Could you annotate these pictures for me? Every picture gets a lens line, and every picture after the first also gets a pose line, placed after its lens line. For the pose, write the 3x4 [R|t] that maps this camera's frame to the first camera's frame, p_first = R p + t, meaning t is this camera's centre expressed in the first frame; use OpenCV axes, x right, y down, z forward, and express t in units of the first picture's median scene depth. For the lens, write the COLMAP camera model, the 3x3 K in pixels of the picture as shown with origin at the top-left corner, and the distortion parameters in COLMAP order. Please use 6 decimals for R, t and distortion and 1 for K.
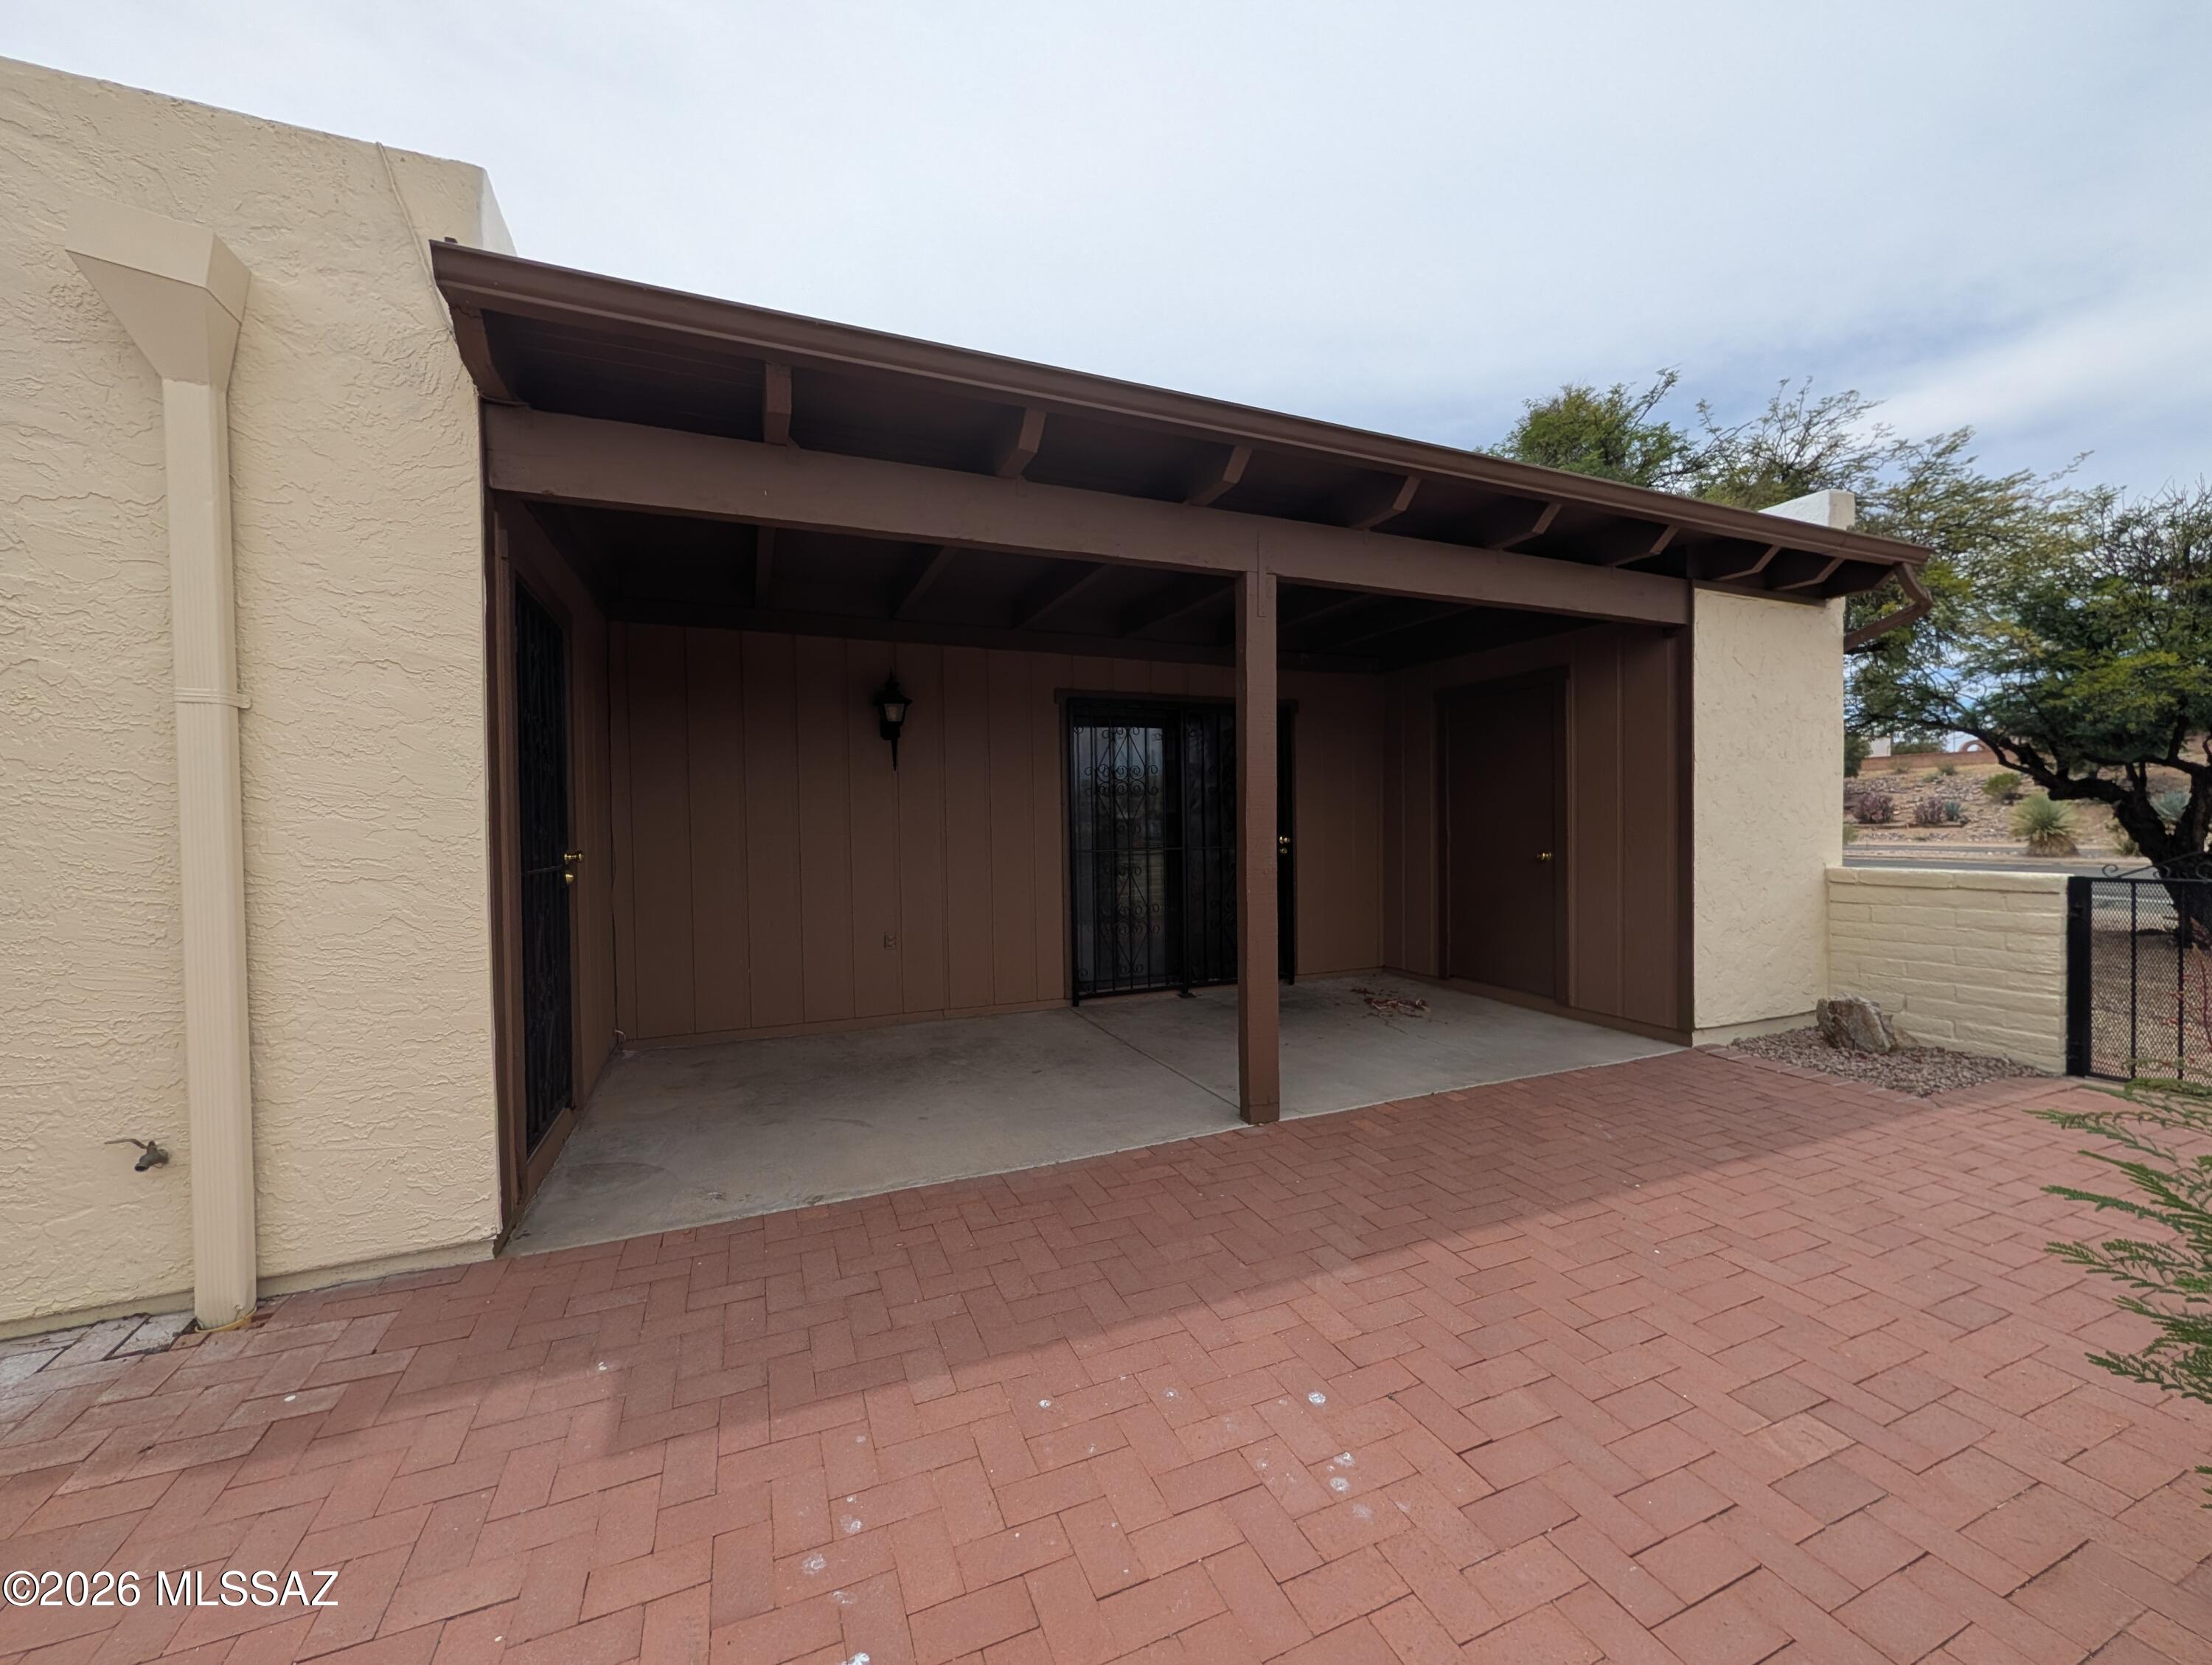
lens RADIAL K [[850.9, 0, 1107.9], [0, 850.9, 837.5], [0, 0, 1]] dist [-0.001251, 0.000018]
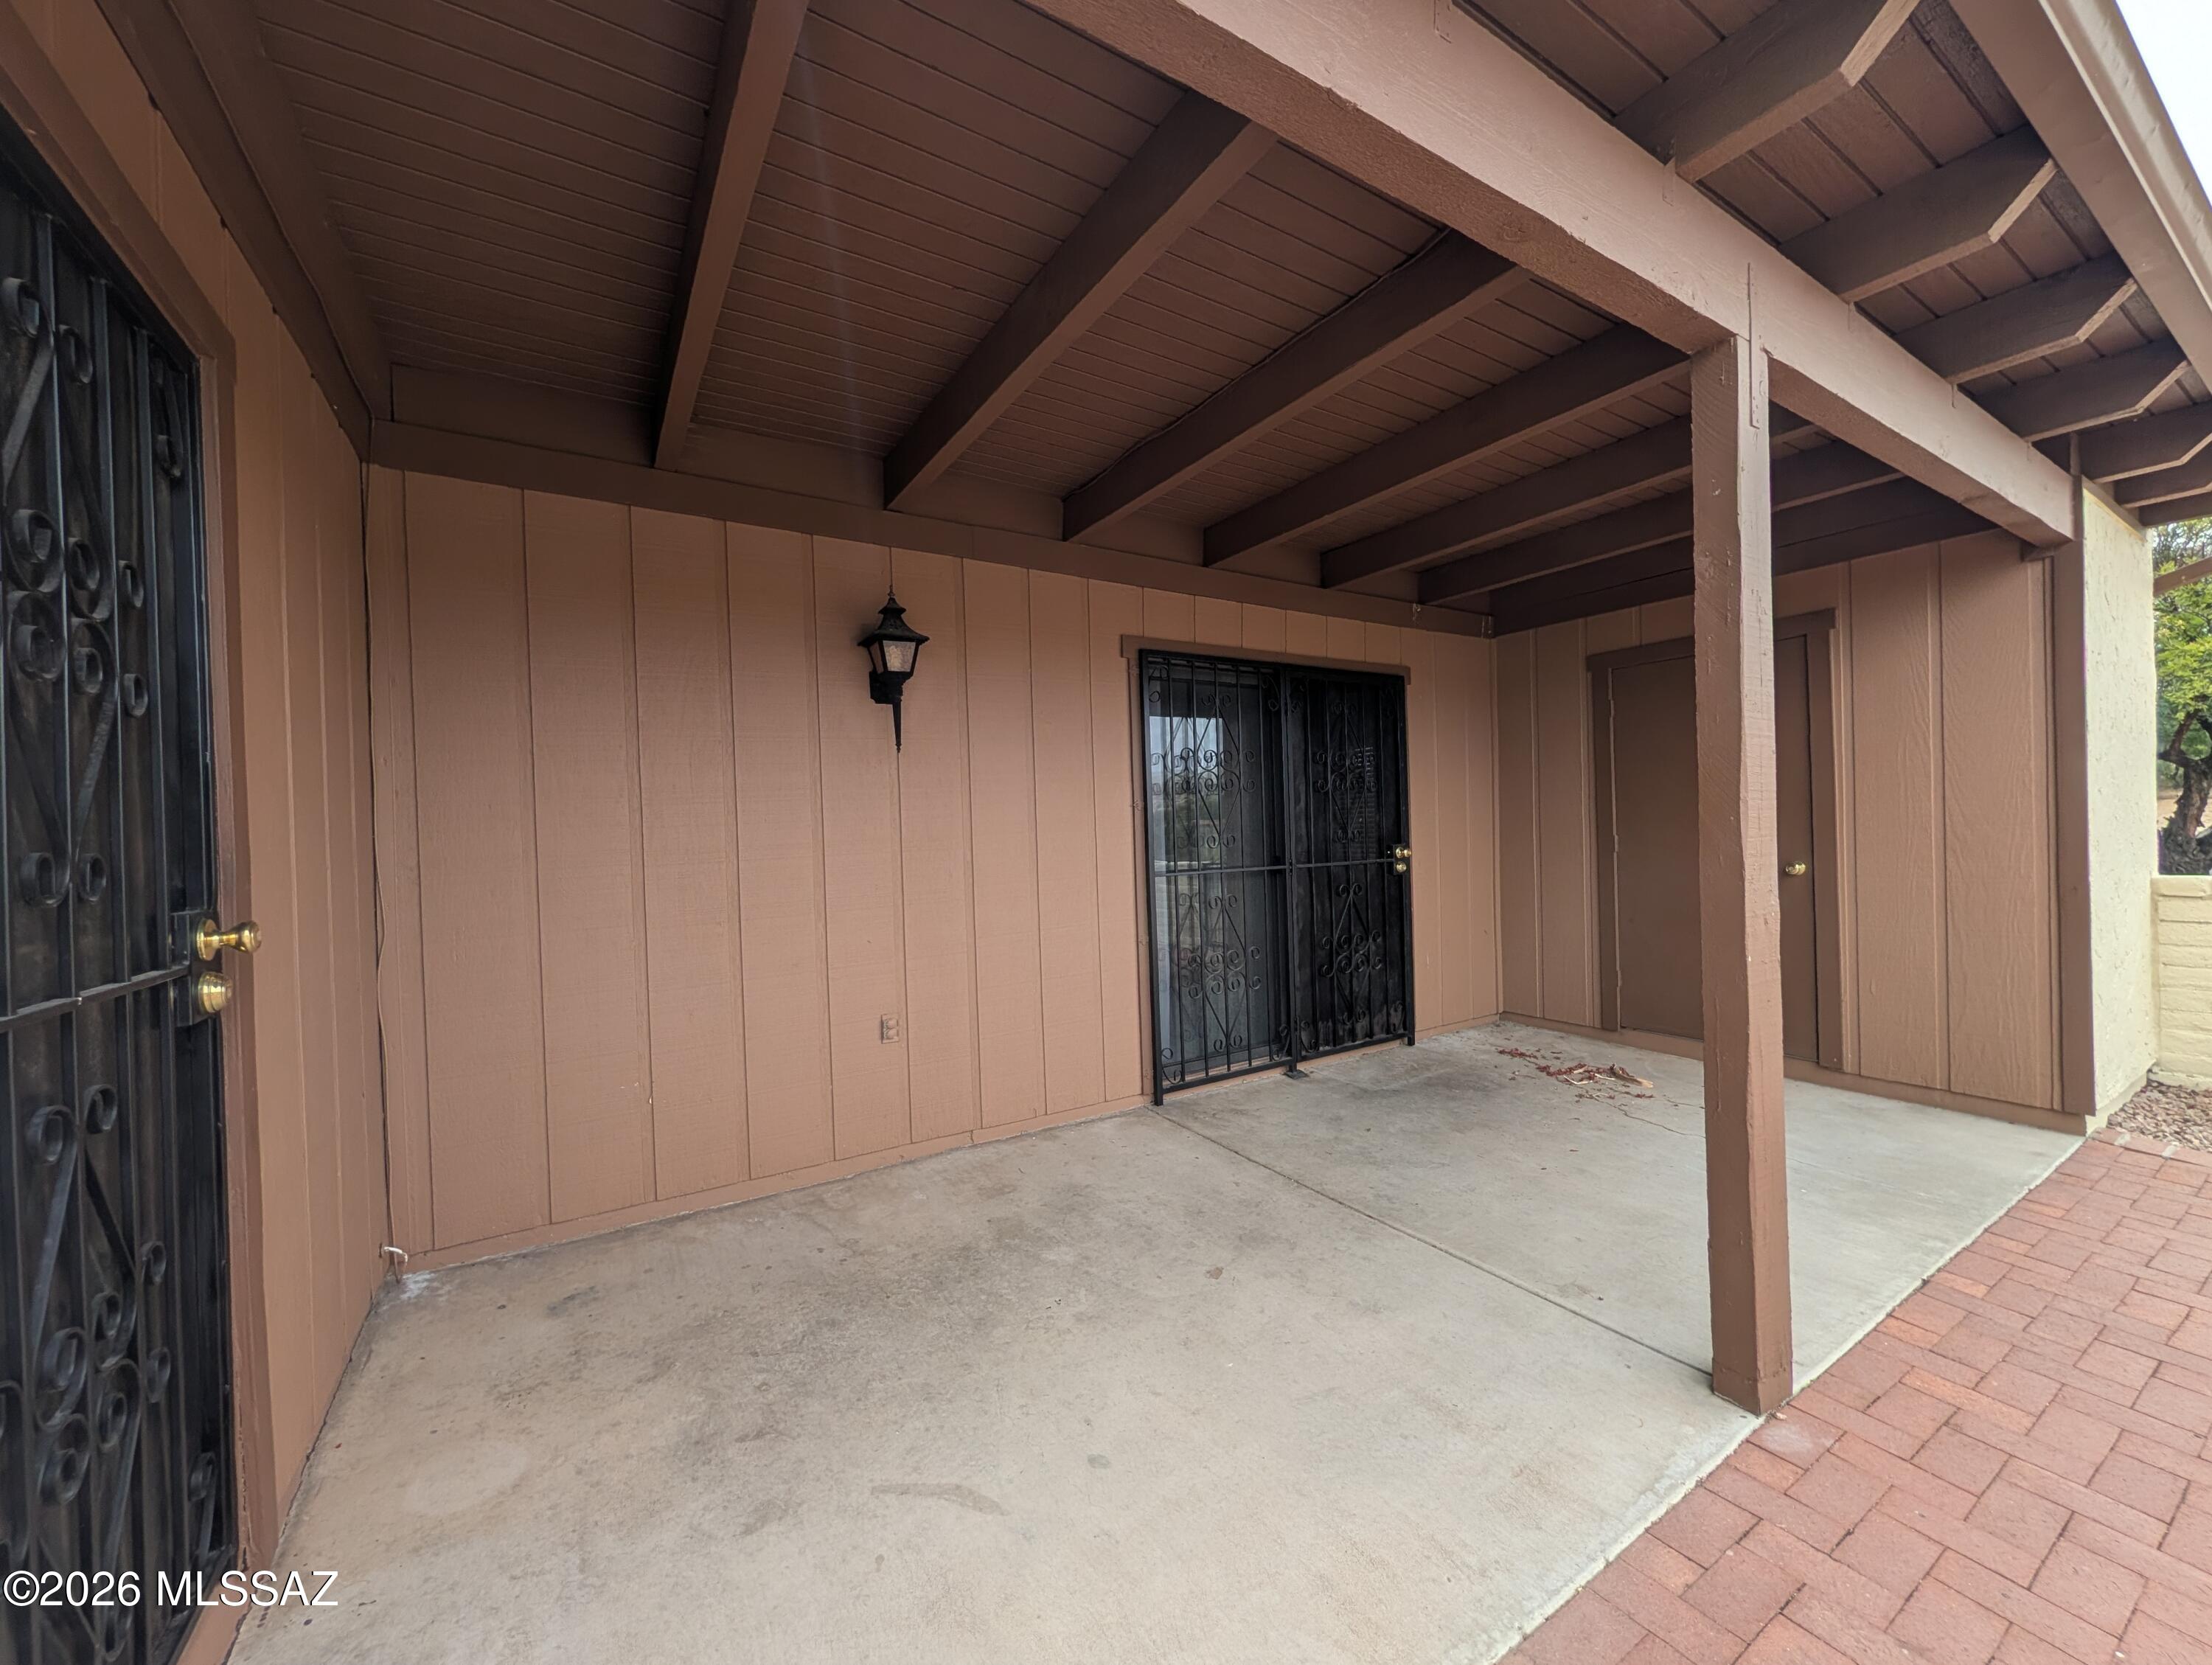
lens RADIAL K [[850.9, 0, 1107.9], [0, 850.9, 837.5], [0, 0, 1]] dist [-0.001251, 0.000018]
pose [[0.987908, -0.015514, 0.154265, -0.263569], [0.017385, 0.999791, -0.010785, -0.010308], [-0.154065, 0.013336, 0.987971, 0.498365]]
